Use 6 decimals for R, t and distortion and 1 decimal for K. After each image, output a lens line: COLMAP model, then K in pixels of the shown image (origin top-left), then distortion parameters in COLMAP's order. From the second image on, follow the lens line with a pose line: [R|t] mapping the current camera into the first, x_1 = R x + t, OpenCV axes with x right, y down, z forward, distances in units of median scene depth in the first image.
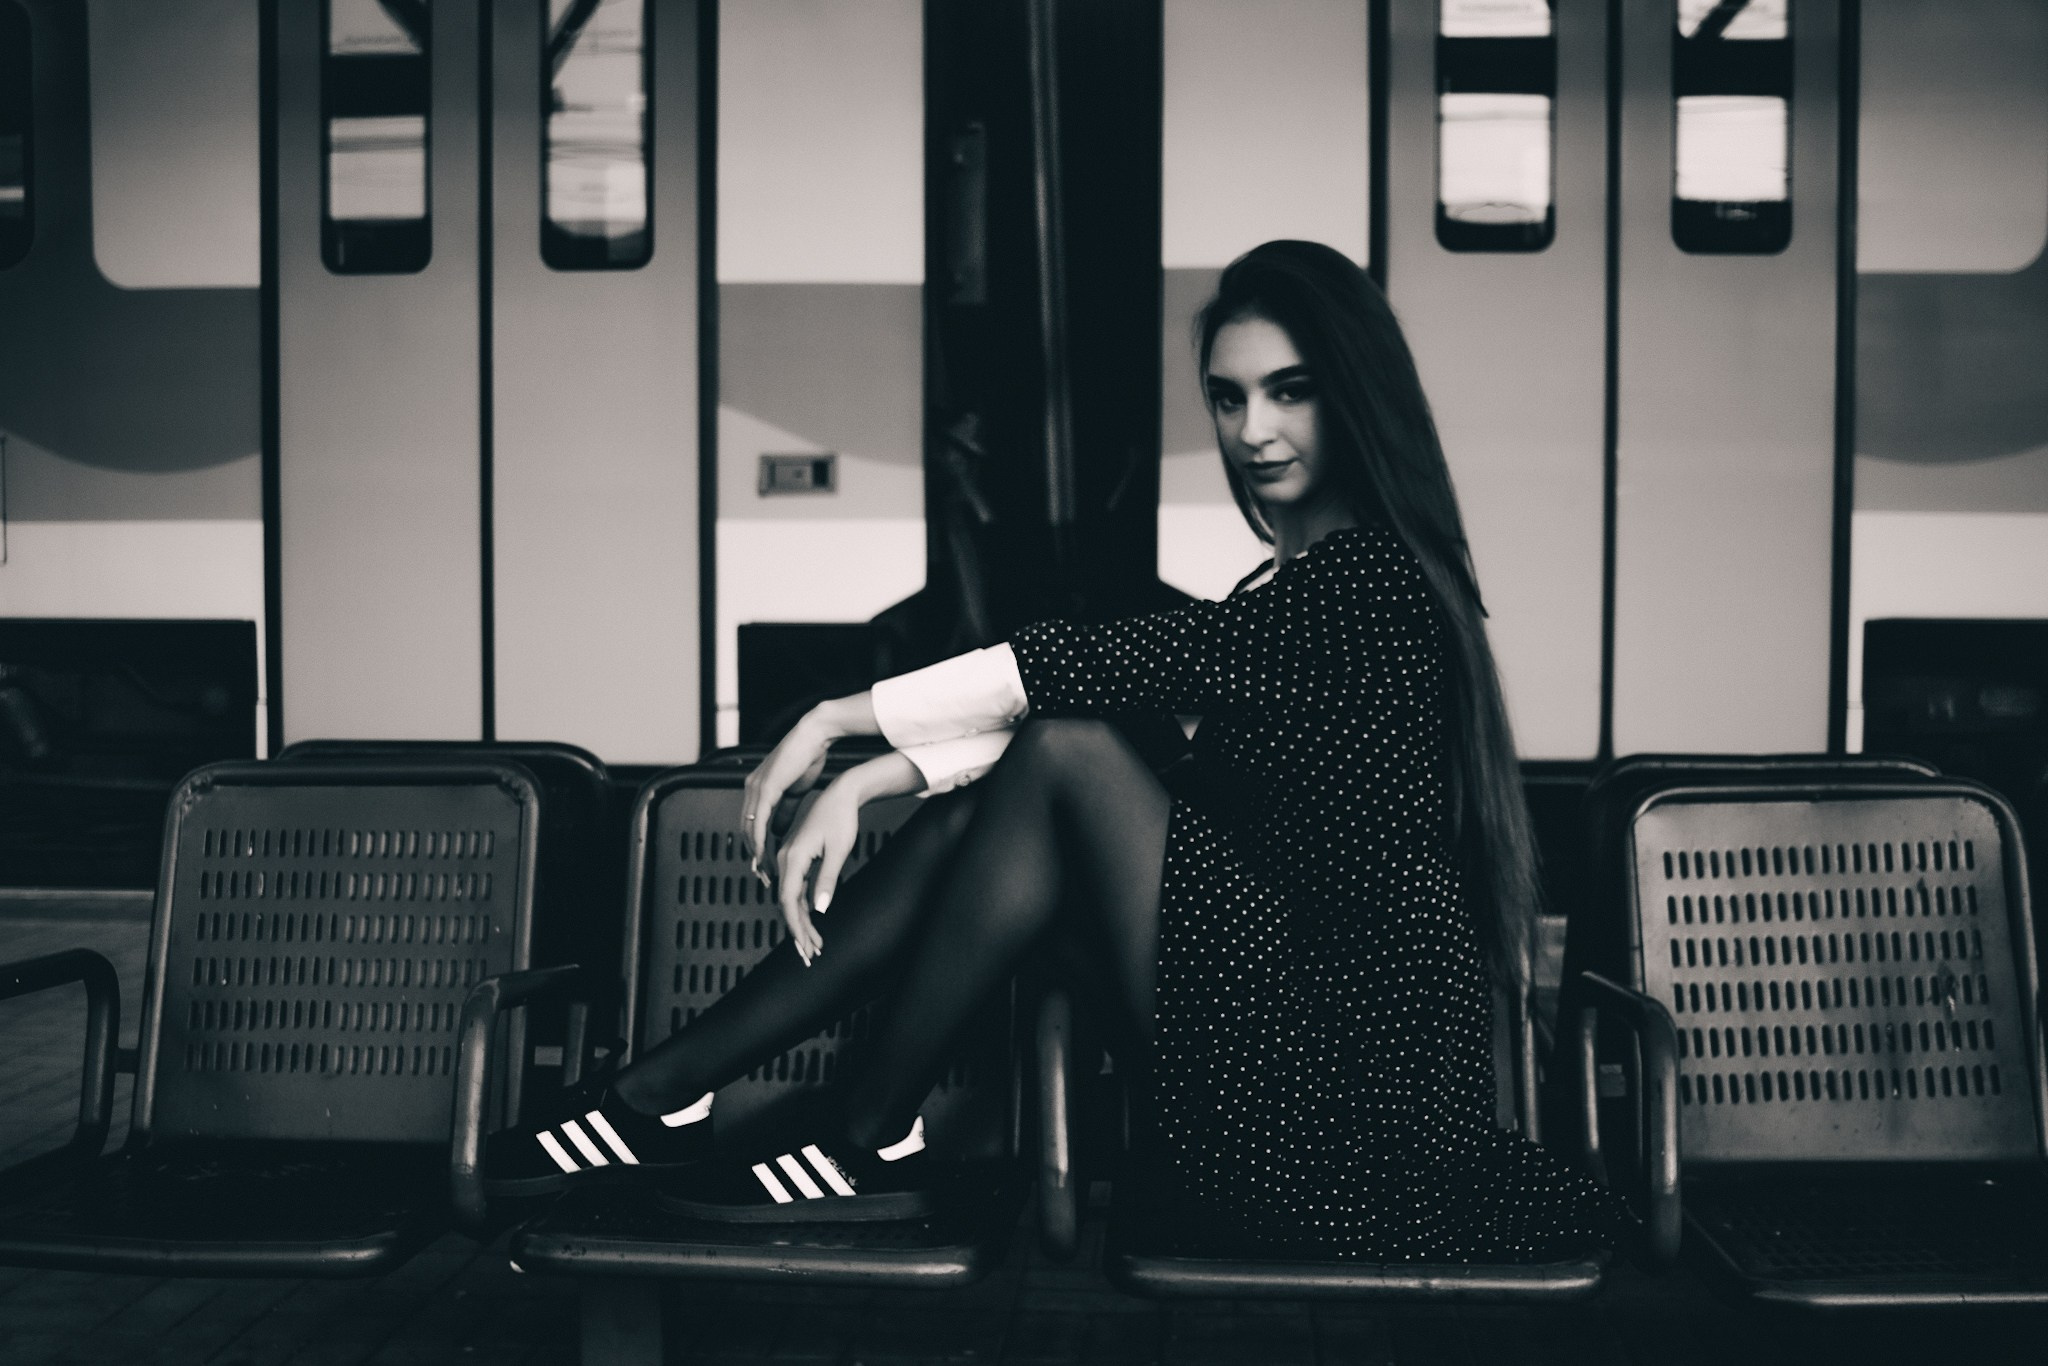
lens RADIAL K [[2267.9, 0, 1024.0], [0, 2267.9, 683.0], [0, 0, 1]] dist [-0.116048, 0.083644]
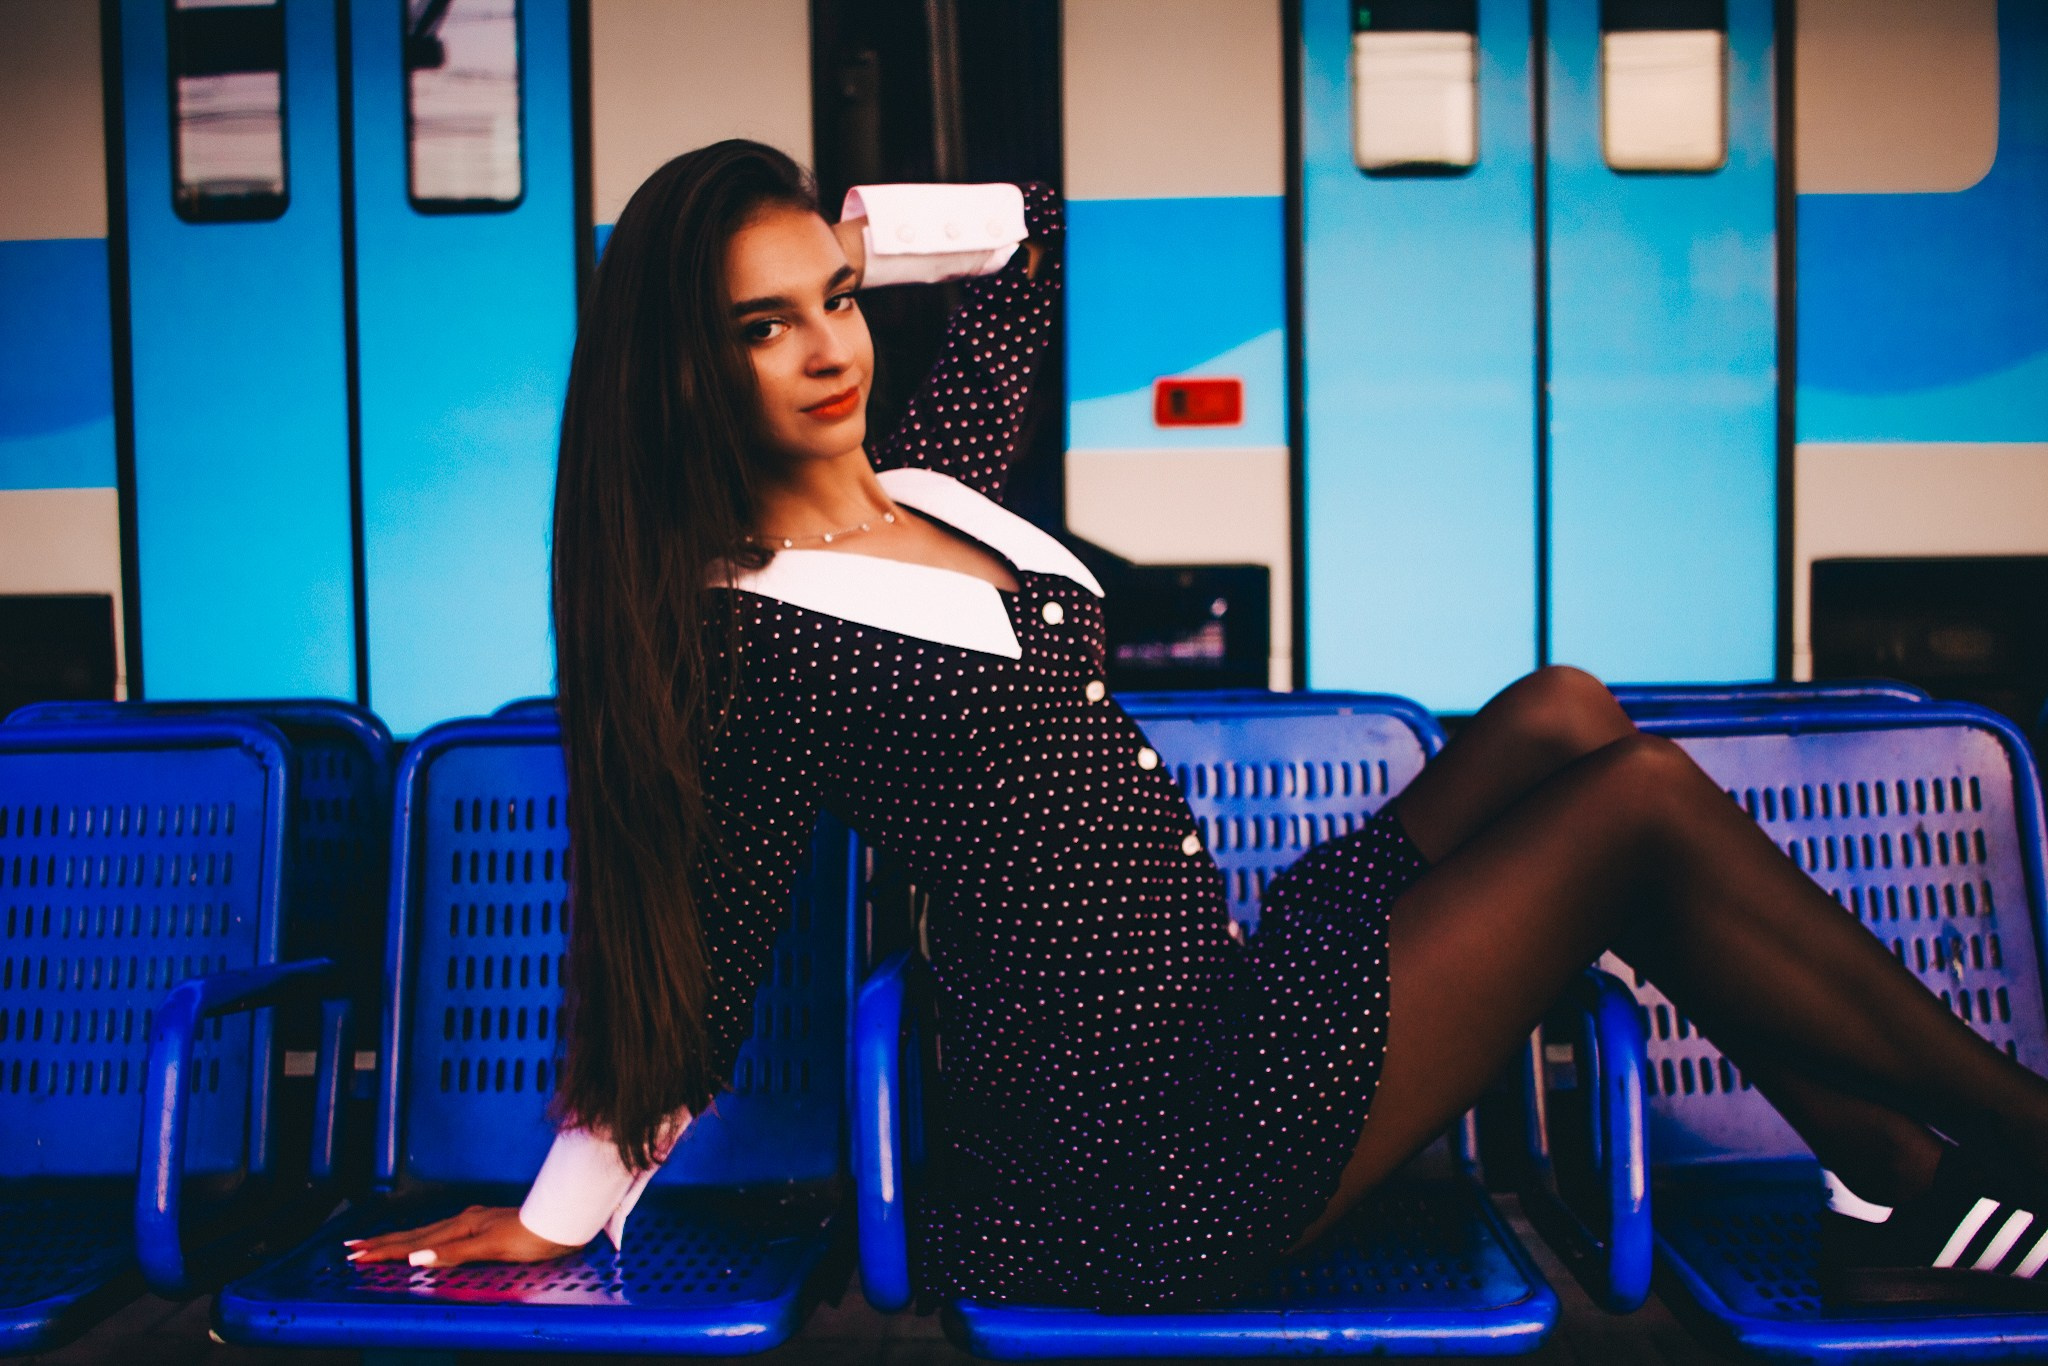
lens RADIAL K [[2267.9, 0, 1024.0], [0, 2267.9, 683.0], [0, 0, 1]] dist [-0.116048, 0.083644]
pose [[0.999399, -0.020288, 0.028095, 0.039092], [0.019964, 0.999731, 0.011778, 0.017860], [-0.028326, -0.011210, 0.999536, 0.161835]]
